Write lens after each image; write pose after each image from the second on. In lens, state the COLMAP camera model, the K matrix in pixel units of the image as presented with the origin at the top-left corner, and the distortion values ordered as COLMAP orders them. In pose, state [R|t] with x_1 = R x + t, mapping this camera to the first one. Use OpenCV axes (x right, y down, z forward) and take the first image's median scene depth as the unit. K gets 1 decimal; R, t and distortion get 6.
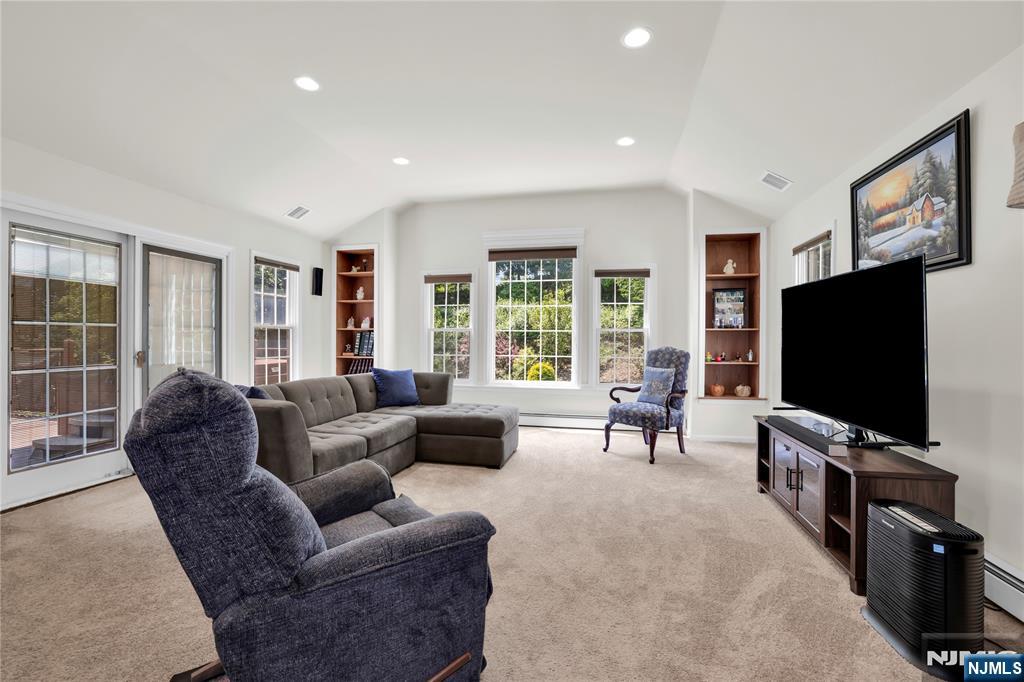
lens RADIAL K [[464.9, 0, 493.2], [0, 464.9, 339.1], [0, 0, 1]] dist [-0.052196, 0.019043]
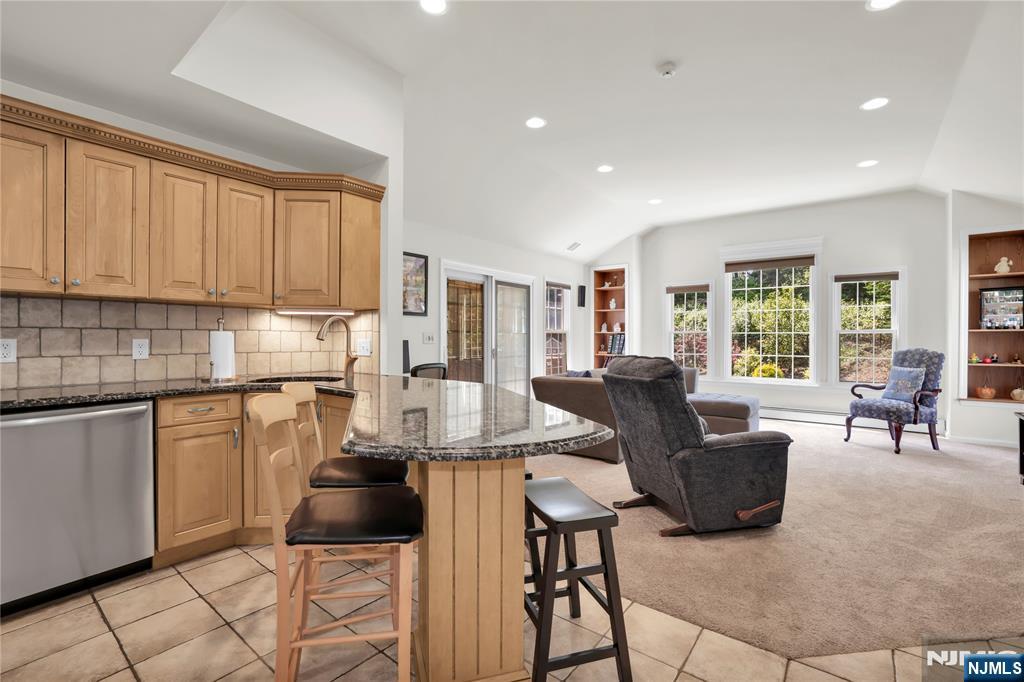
lens RADIAL K [[464.9, 0, 493.2], [0, 464.9, 339.1], [0, 0, 1]] dist [-0.052196, 0.019043]
pose [[0.910711, -0.001707, -0.413041, -0.071431], [0.001386, 0.999998, -0.001077, -0.002835], [0.413043, 0.000408, 0.910712, -0.302645]]
